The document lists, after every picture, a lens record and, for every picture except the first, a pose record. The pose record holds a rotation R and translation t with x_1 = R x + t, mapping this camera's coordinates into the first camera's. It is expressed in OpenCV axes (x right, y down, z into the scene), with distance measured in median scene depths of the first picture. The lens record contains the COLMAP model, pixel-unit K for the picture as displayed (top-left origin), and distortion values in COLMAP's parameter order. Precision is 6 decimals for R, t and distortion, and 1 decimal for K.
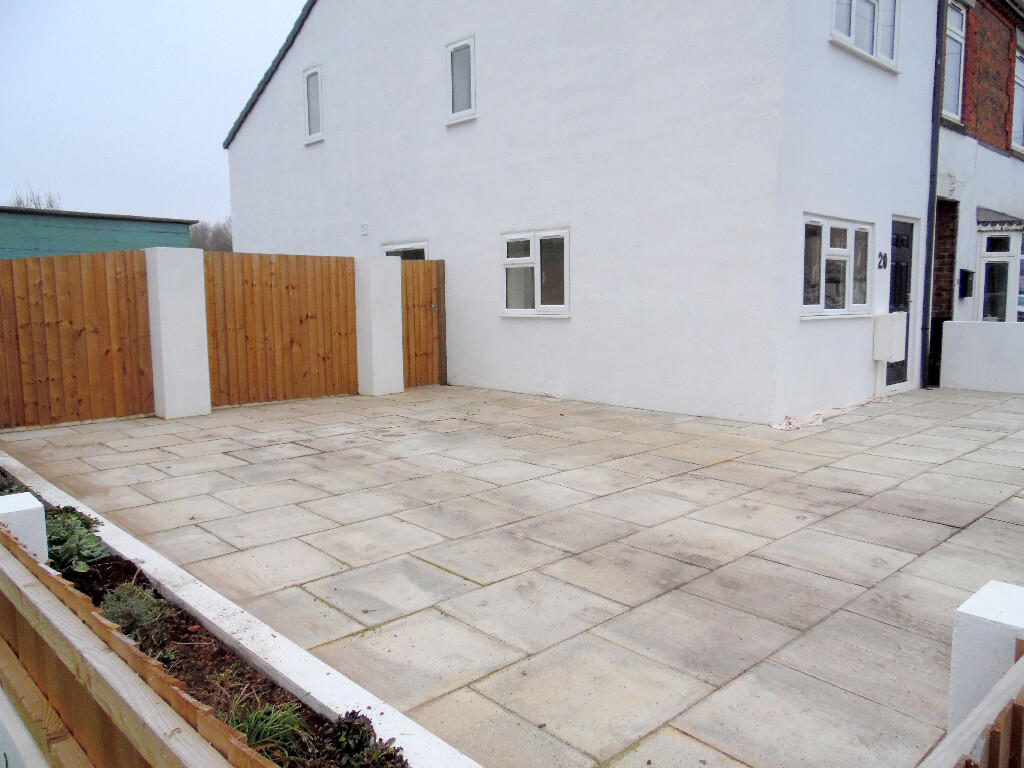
lens RADIAL K [[765.5, 0, 512.3], [0, 765.5, 383.6], [0, 0, 1]] dist [0.000834, 0.005461]
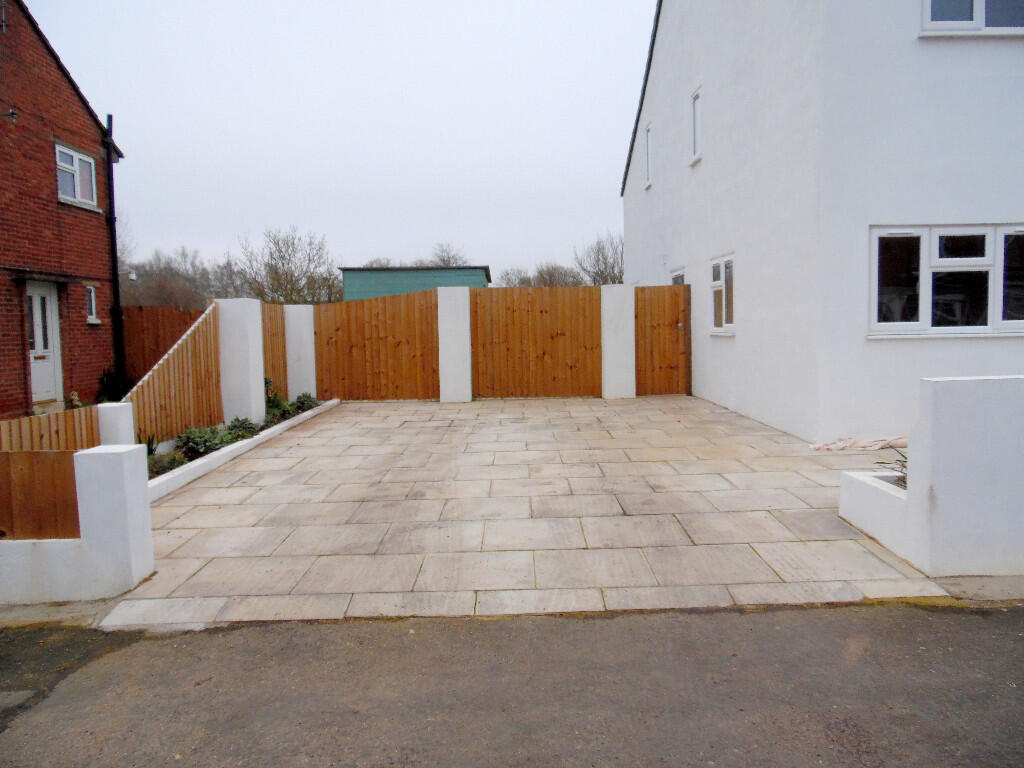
lens RADIAL K [[765.5, 0, 515.0], [0, 765.5, 380.8], [0, 0, 1]] dist [0.000834, 0.005461]
pose [[0.734685, 0.044254, -0.676964, 0.577628], [-0.062924, 0.998014, -0.003048, -0.000185], [0.675484, 0.044837, 0.736010, 0.004918]]
